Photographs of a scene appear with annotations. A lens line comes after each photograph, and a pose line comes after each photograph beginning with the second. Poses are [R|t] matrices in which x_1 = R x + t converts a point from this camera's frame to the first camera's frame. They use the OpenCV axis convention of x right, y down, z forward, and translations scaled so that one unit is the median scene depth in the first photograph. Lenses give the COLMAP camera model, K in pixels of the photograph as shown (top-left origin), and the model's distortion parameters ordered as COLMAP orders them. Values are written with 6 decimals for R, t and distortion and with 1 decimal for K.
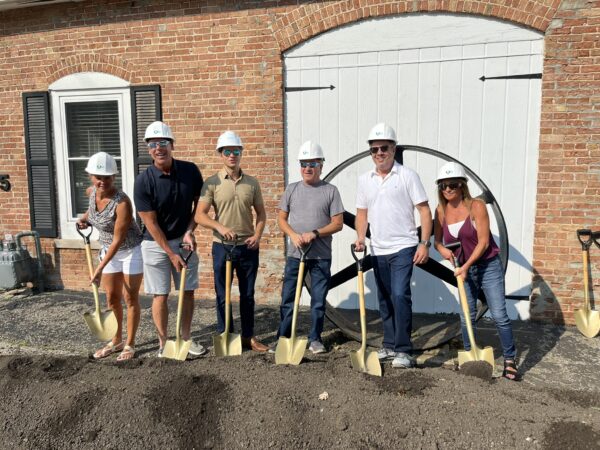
lens RADIAL K [[444.3, 0, 303.1], [0, 444.3, 223.1], [0, 0, 1]] dist [0.058891, -0.075795]
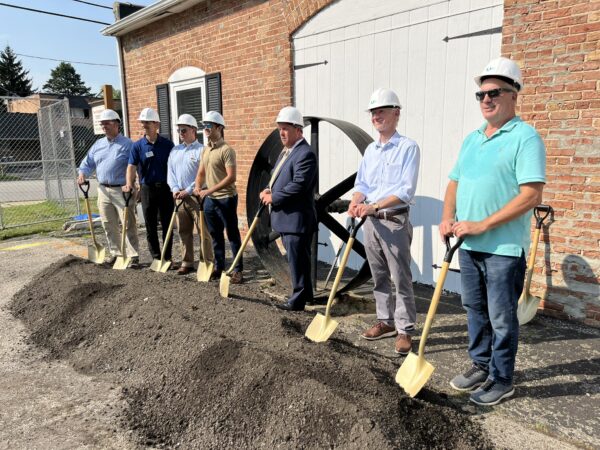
lens RADIAL K [[444.3, 0, 308.0], [0, 444.3, 229.9], [0, 0, 1]] dist [0.058891, -0.075795]
pose [[0.860498, 0.091780, -0.501118, 0.601017], [-0.054655, 0.994593, 0.088308, 0.009466], [0.506513, -0.048601, 0.860862, 0.015283]]
